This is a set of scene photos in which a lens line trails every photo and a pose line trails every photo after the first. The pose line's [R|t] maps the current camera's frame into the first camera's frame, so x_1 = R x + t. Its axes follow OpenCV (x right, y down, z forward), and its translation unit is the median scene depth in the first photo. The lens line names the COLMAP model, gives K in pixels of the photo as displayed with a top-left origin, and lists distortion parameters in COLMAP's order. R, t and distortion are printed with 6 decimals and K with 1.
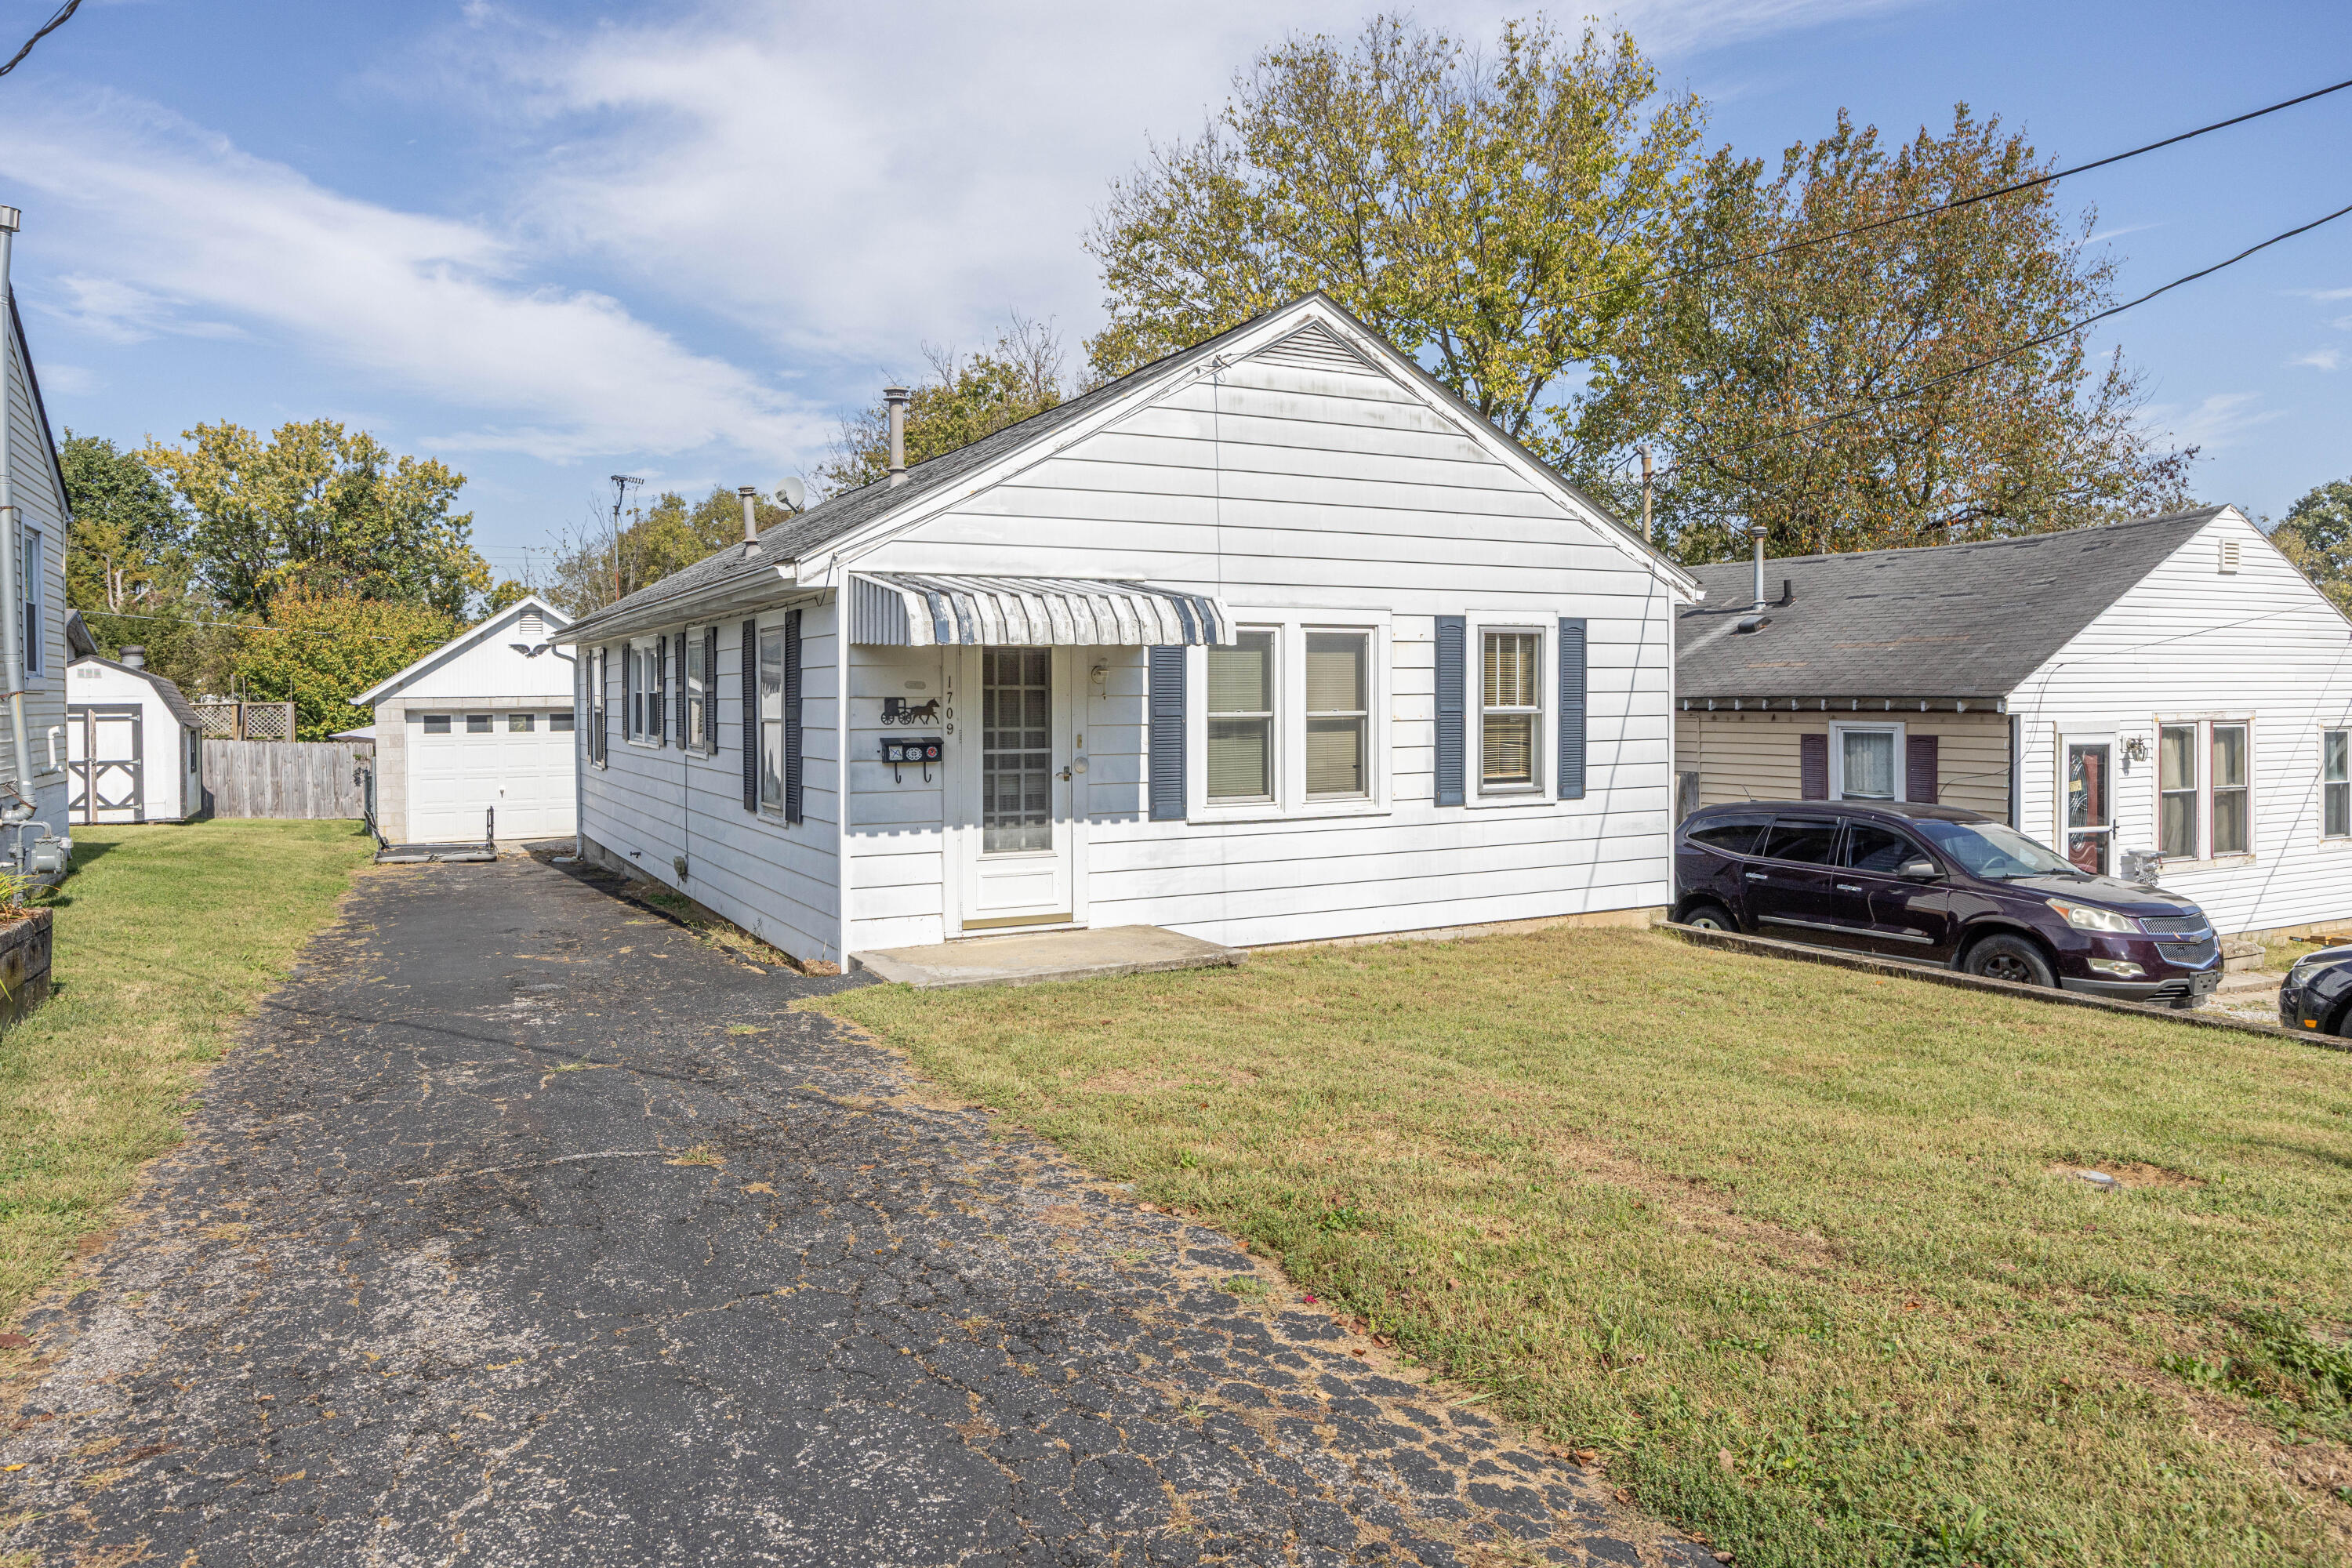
lens RADIAL K [[1542.5, 0, 1176.1], [0, 1542.5, 726.0], [0, 0, 1]] dist [0.002239, 0.001474]
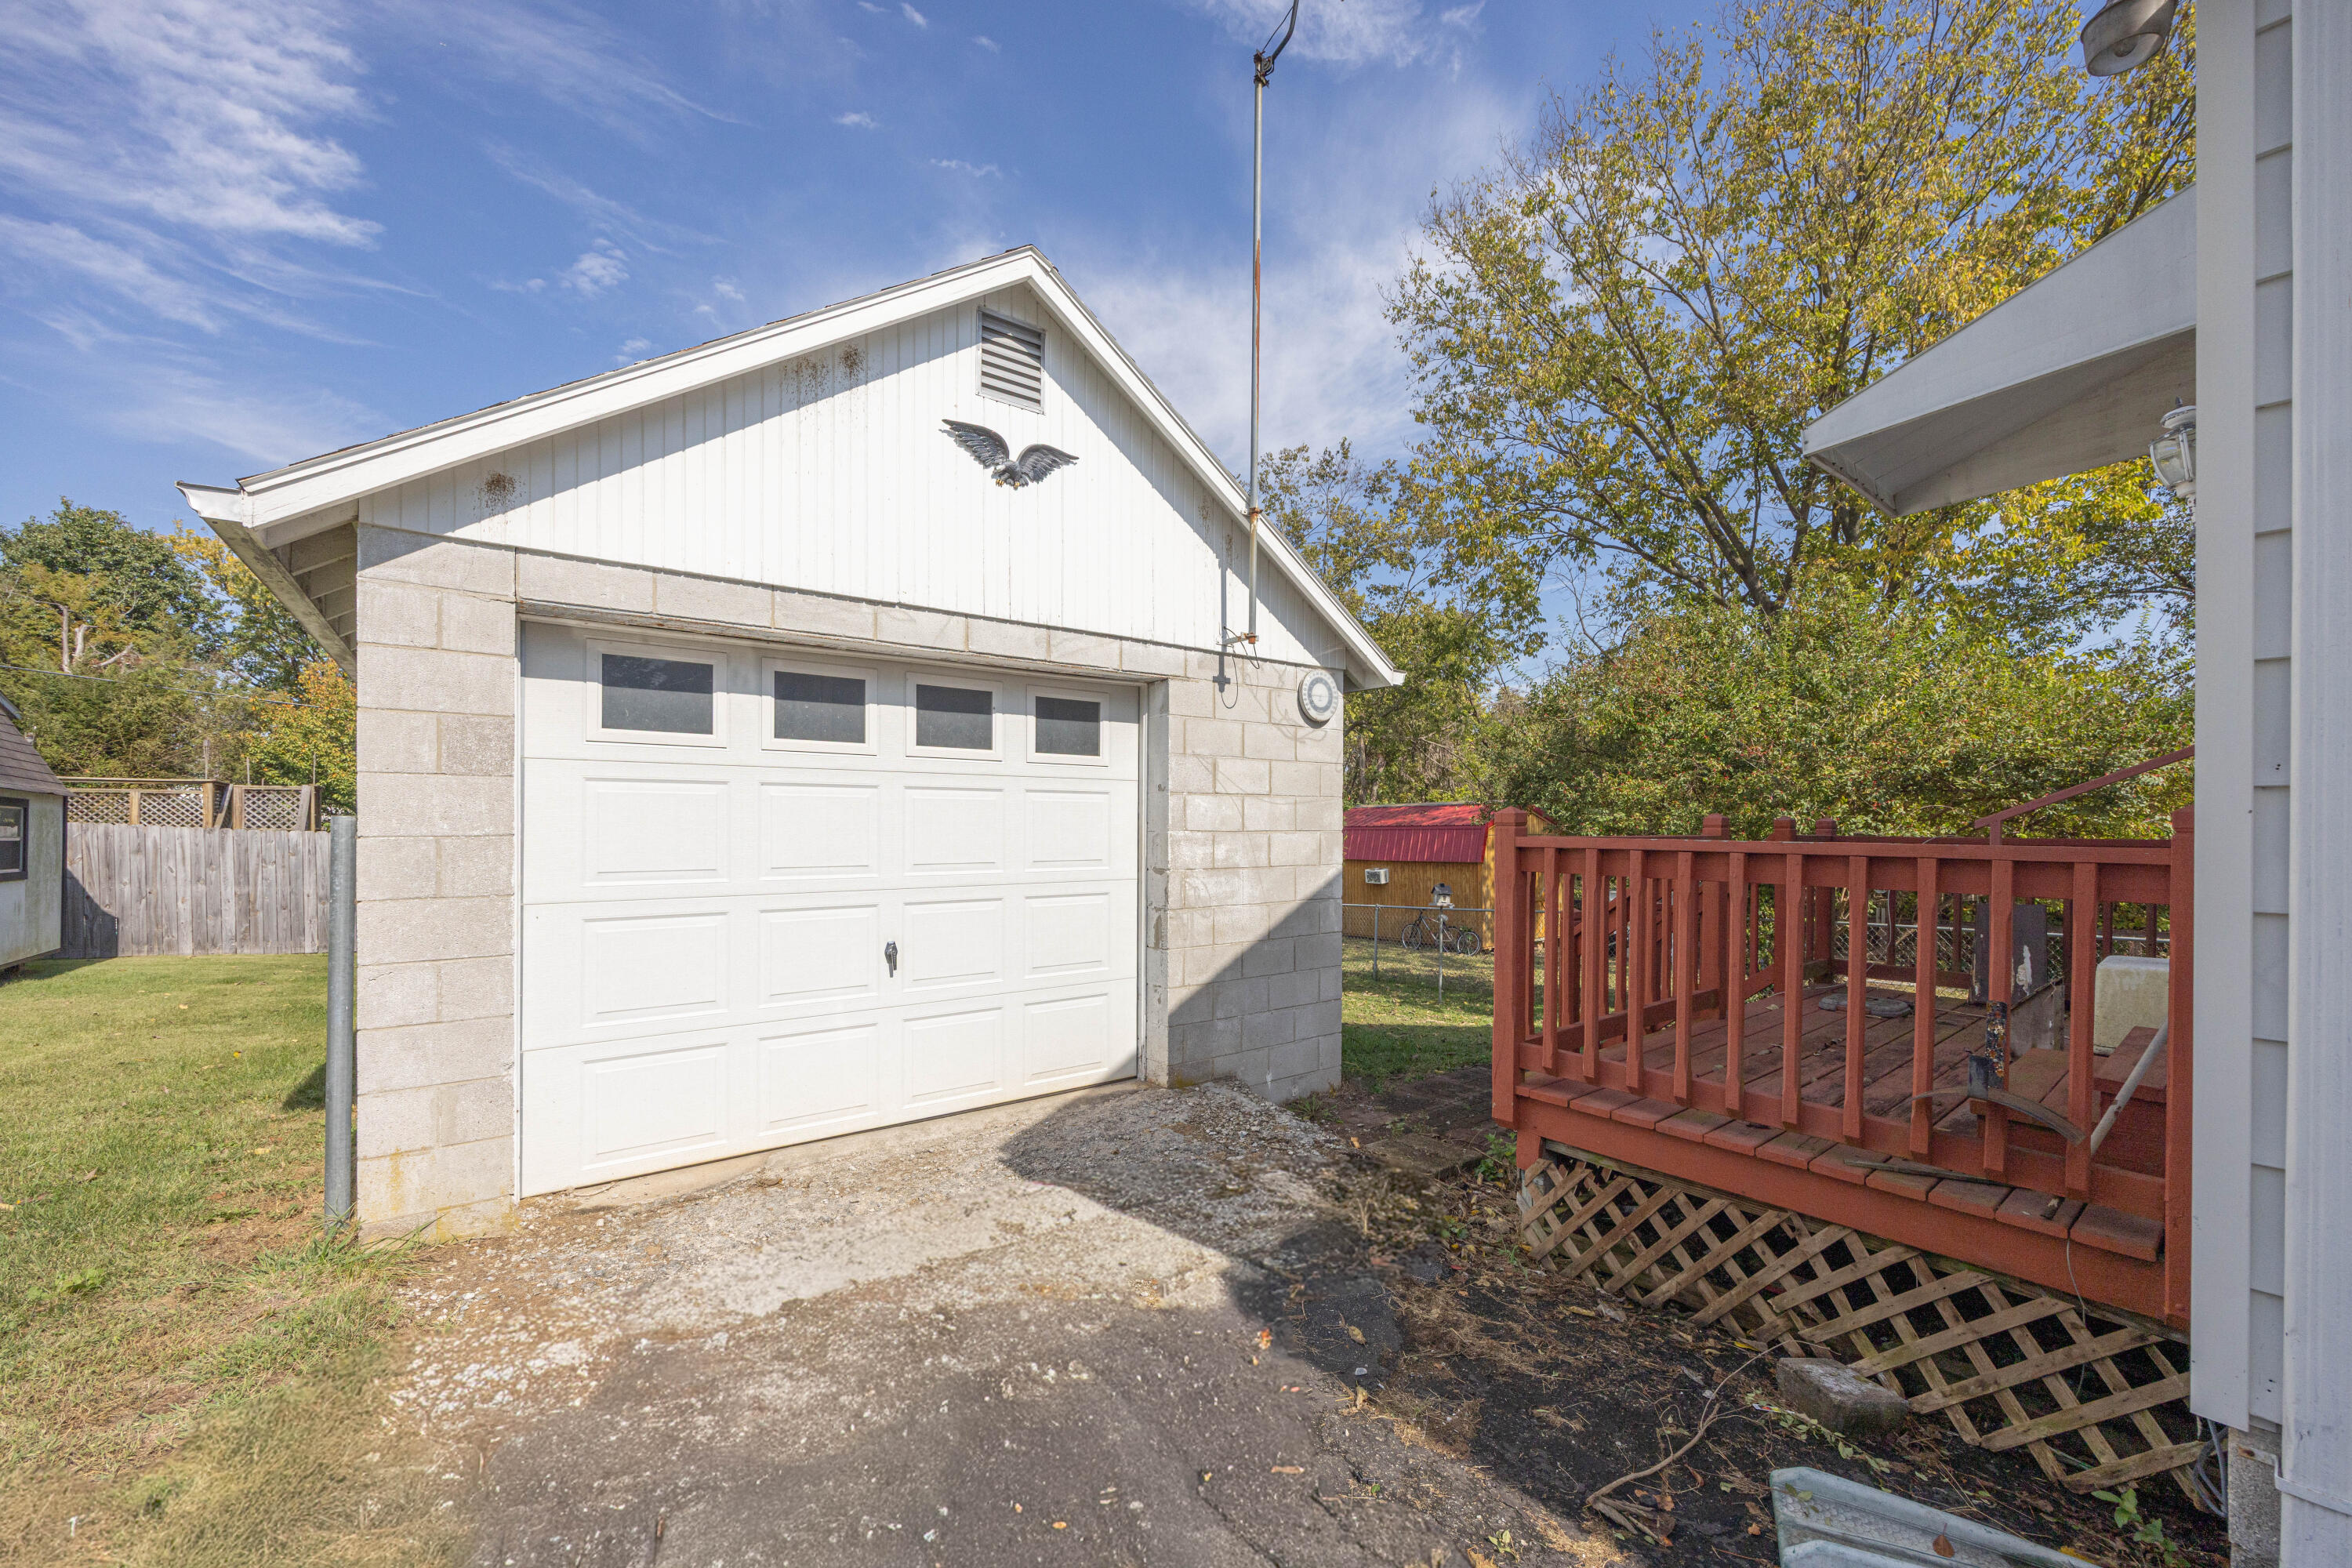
lens RADIAL K [[913.0, 0, 1182.0], [0, 913.0, 828.2], [0, 0, 1]] dist [-0.000268, -0.000127]
pose [[0.980578, 0.008748, 0.195935, -0.124170], [-0.004776, 0.999774, -0.020736, 0.006679], [-0.196072, 0.019397, 0.980398, 0.245722]]
